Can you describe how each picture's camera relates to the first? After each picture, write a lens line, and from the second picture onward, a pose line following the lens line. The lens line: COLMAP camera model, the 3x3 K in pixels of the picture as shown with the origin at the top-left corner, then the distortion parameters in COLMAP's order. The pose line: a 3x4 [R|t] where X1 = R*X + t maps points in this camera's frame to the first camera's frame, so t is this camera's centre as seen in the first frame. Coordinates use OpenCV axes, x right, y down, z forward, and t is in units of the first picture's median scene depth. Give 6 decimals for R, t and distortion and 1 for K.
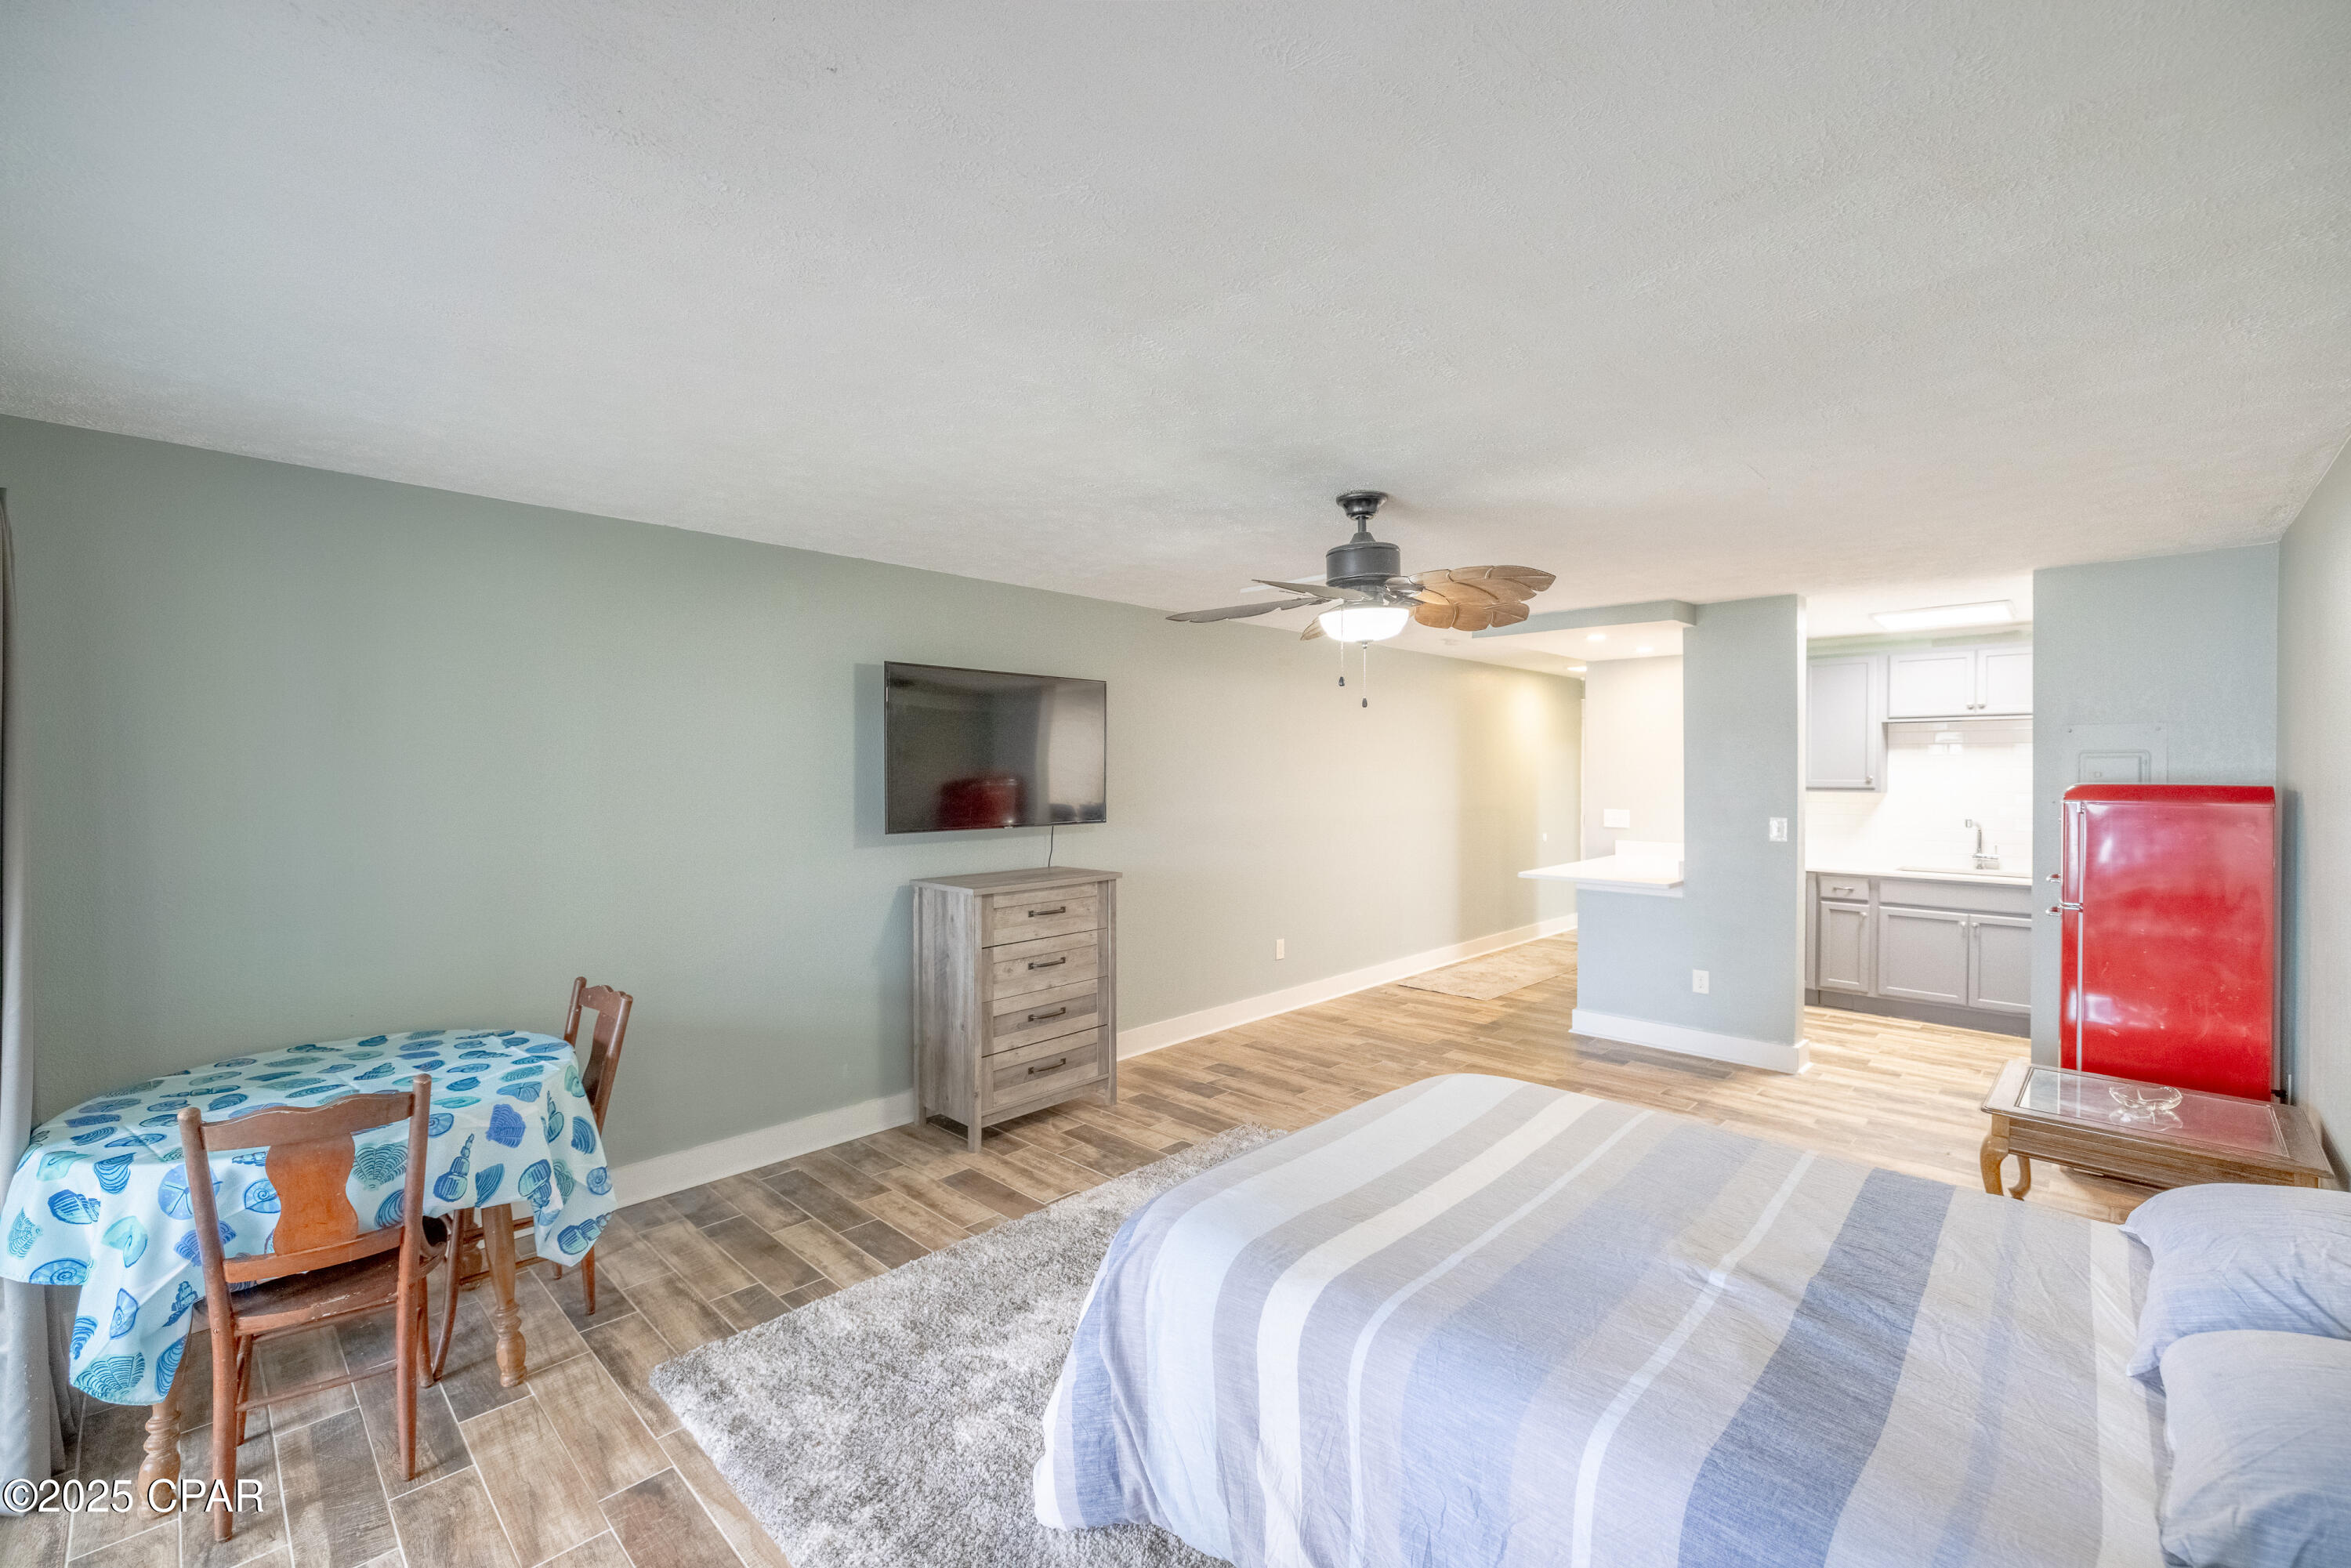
lens RADIAL K [[974.9, 0, 1163.7], [0, 974.9, 773.8], [0, 0, 1]] dist [-0.000470, -0.000105]
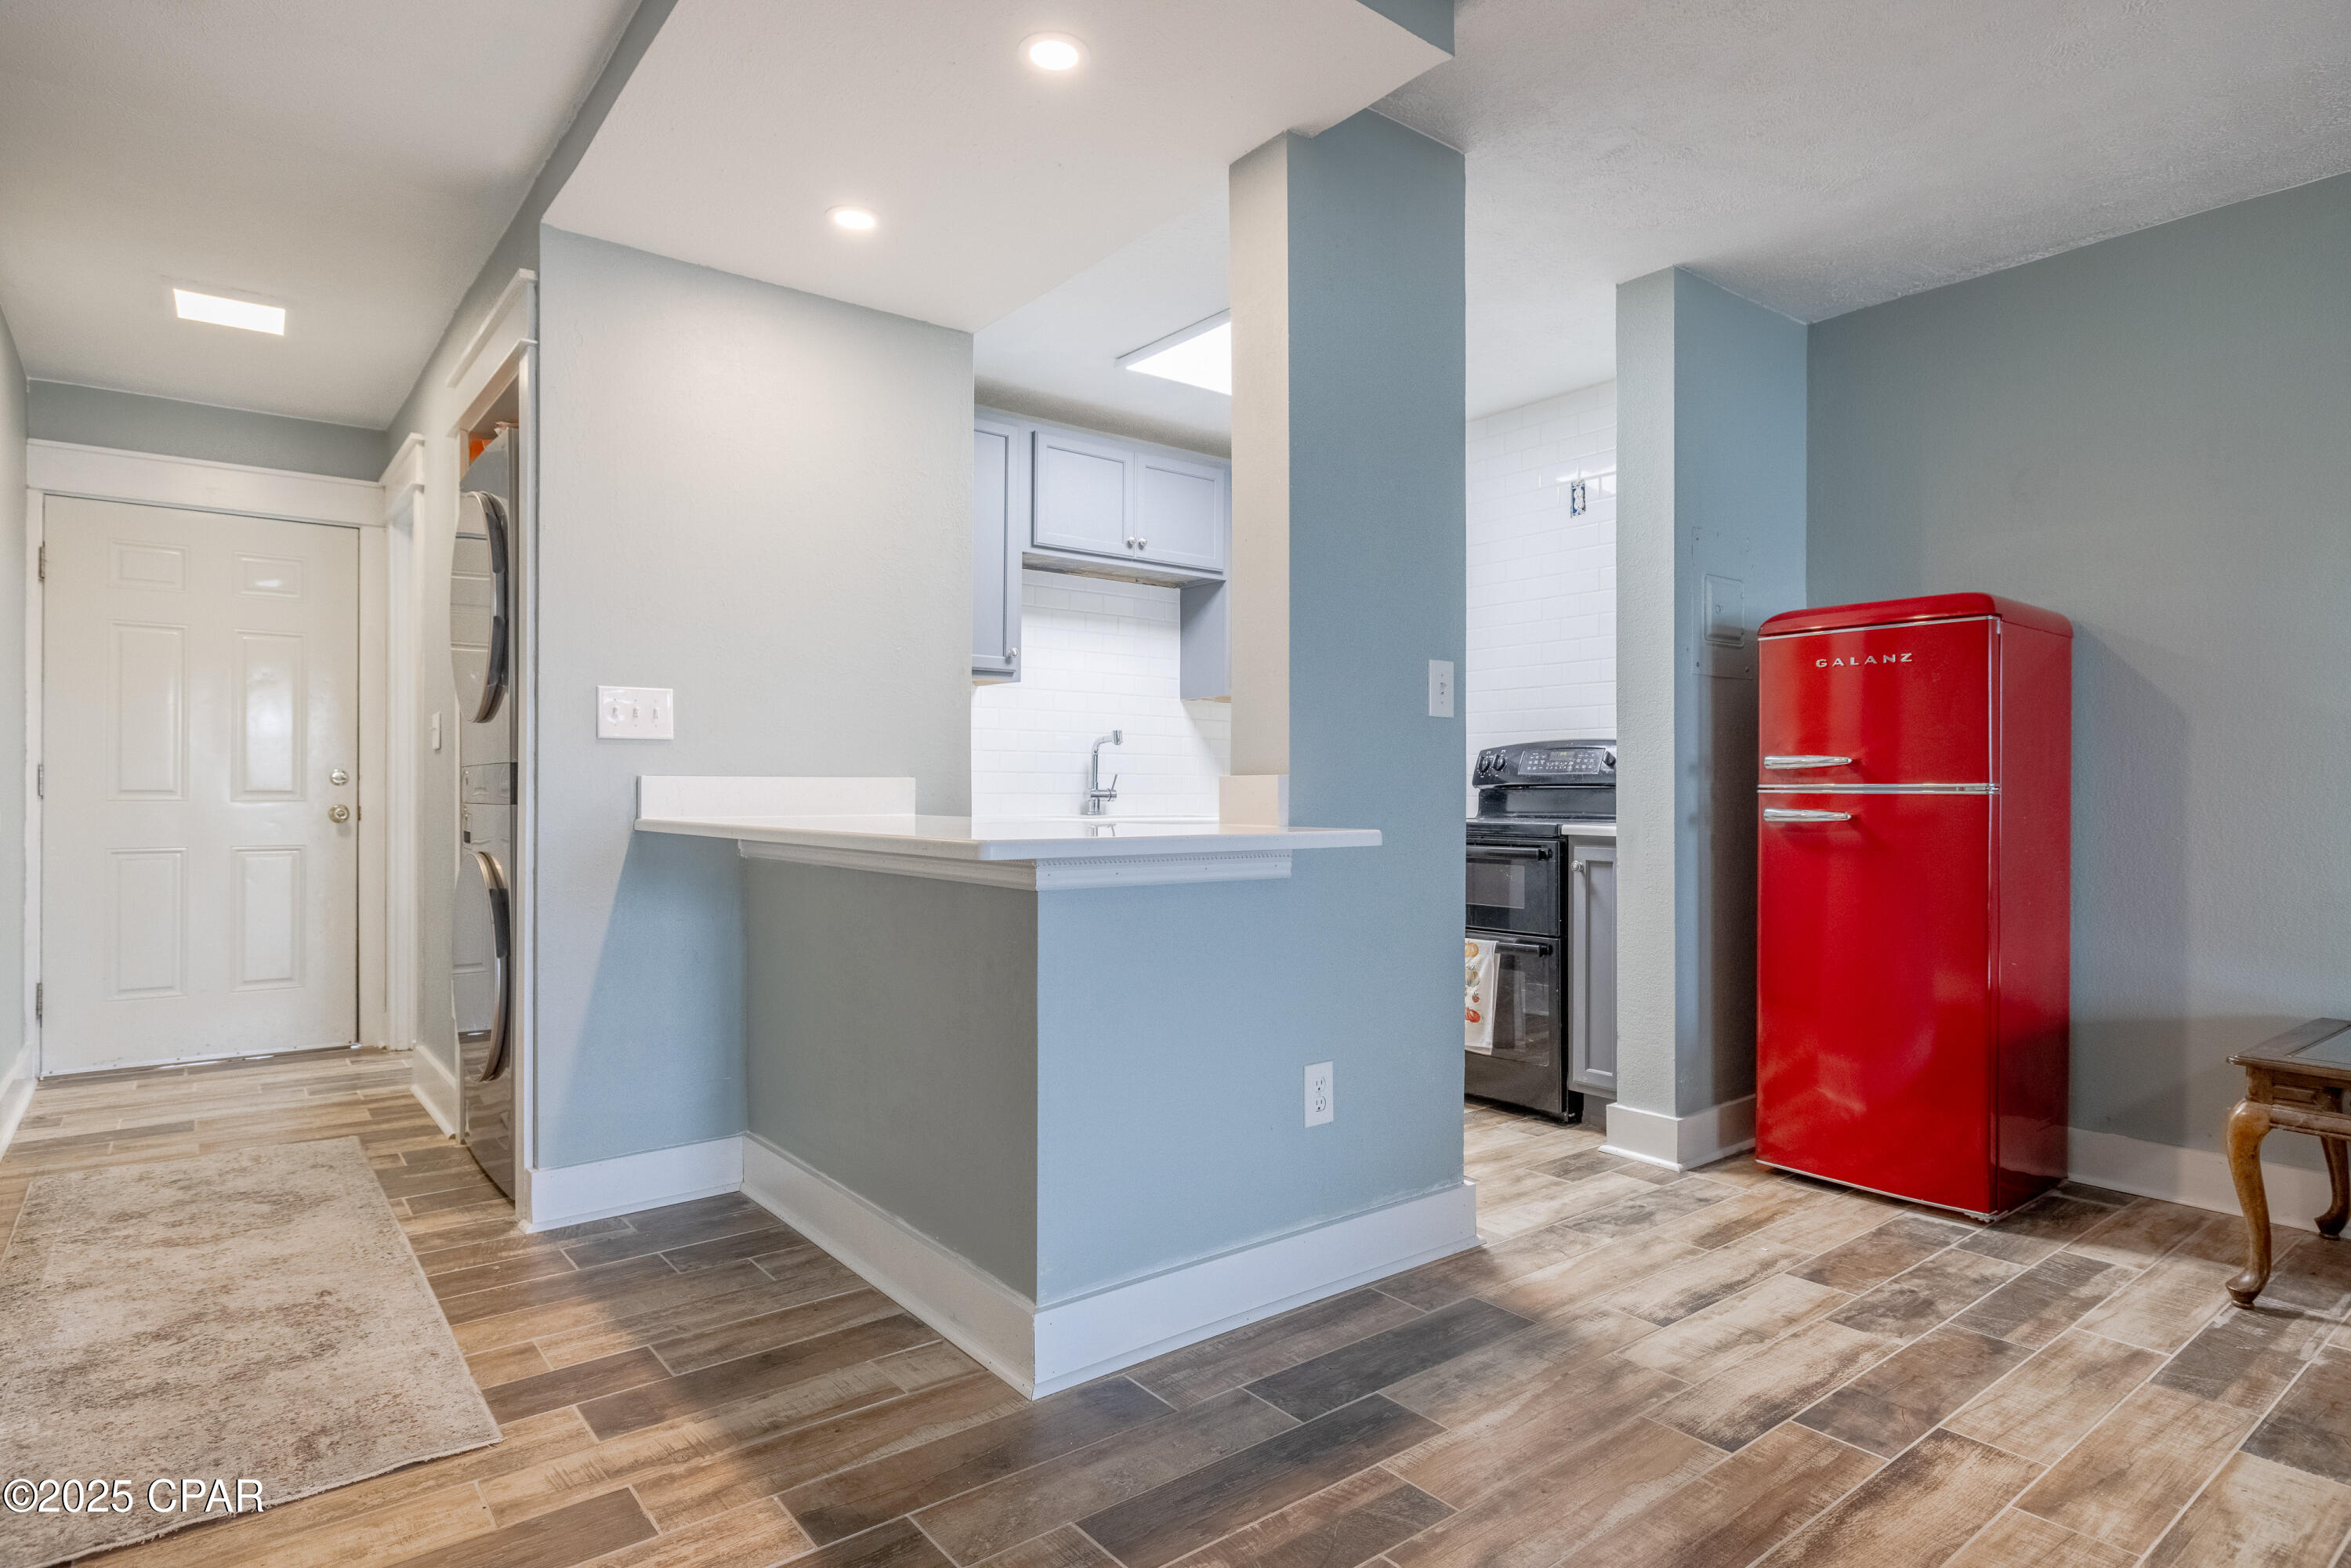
lens RADIAL K [[1247.4, 0, 1172.3], [0, 1247.4, 792.1], [0, 0, 1]] dist [0.000594, -0.000827]
pose [[0.125820, -0.001279, 0.992052, 0.086721], [0.001333, 0.999998, 0.001121, 0.122484], [-0.992052, 0.001181, 0.125822, 1.261046]]
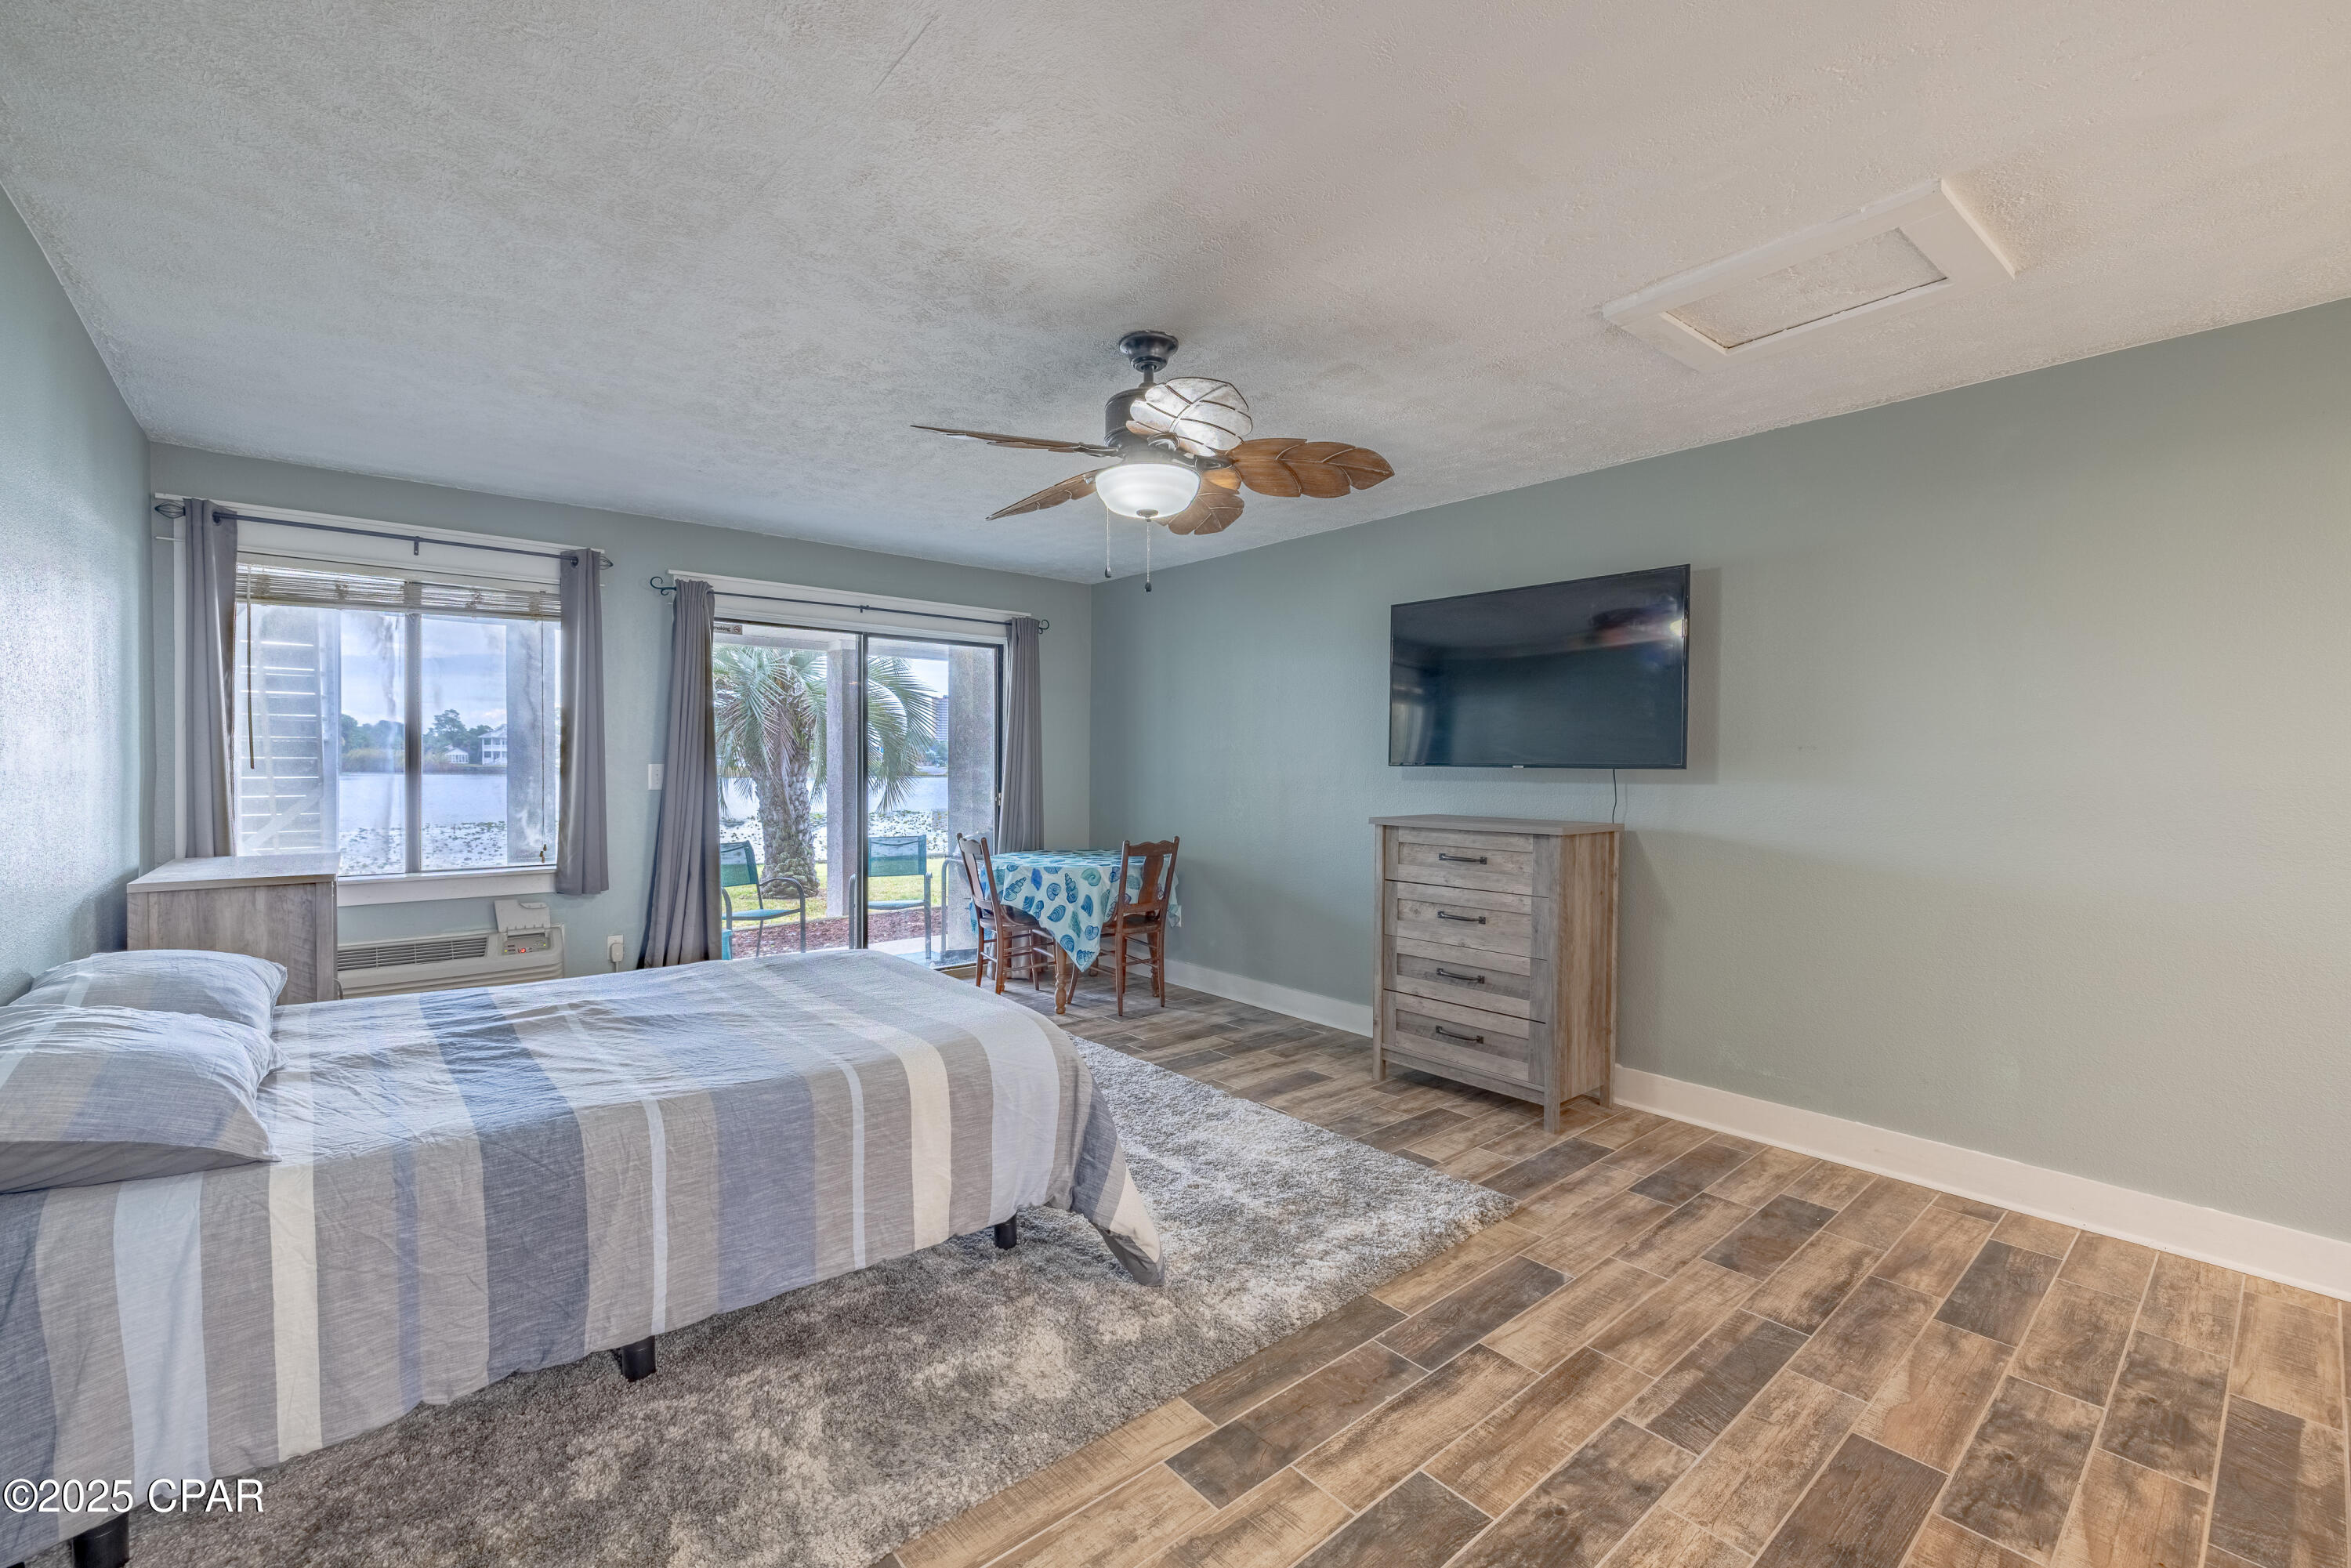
lens RADIAL K [[974.9, 0, 1163.7], [0, 974.9, 773.8], [0, 0, 1]] dist [-0.000470, -0.000105]
pose [[-0.092396, 0.013307, -0.995633, 0.786847], [-0.010428, 0.999843, 0.014331, 0.056748], [0.995668, 0.011707, -0.092243, 0.827721]]
